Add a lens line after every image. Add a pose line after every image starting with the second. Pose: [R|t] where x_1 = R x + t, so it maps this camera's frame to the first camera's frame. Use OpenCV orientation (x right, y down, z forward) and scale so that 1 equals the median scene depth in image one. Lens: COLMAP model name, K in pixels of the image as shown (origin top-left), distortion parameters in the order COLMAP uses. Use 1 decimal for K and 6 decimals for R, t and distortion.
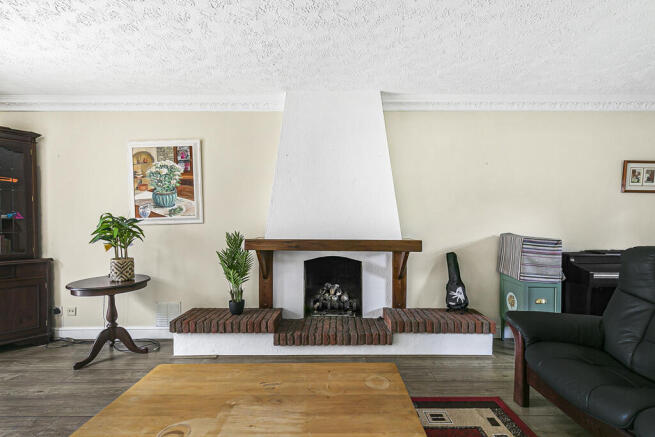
lens RADIAL K [[297.3, 0, 332.4], [0, 297.3, 229.2], [0, 0, 1]] dist [0.011535, 0.000390]
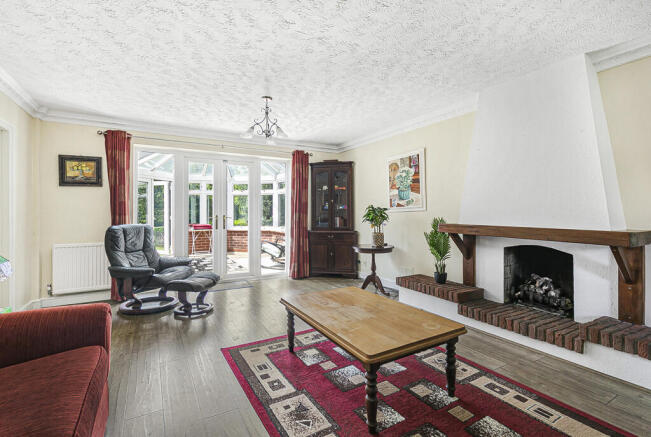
lens RADIAL K [[295.5, 0, 322.4], [0, 295.5, 214.9], [0, 0, 1]] dist [0.011535, 0.000390]
pose [[0.511797, 0.008440, -0.859065, 0.463670], [-0.012350, 0.999921, 0.002466, 0.000105], [0.859017, 0.009348, 0.511861, -0.060744]]
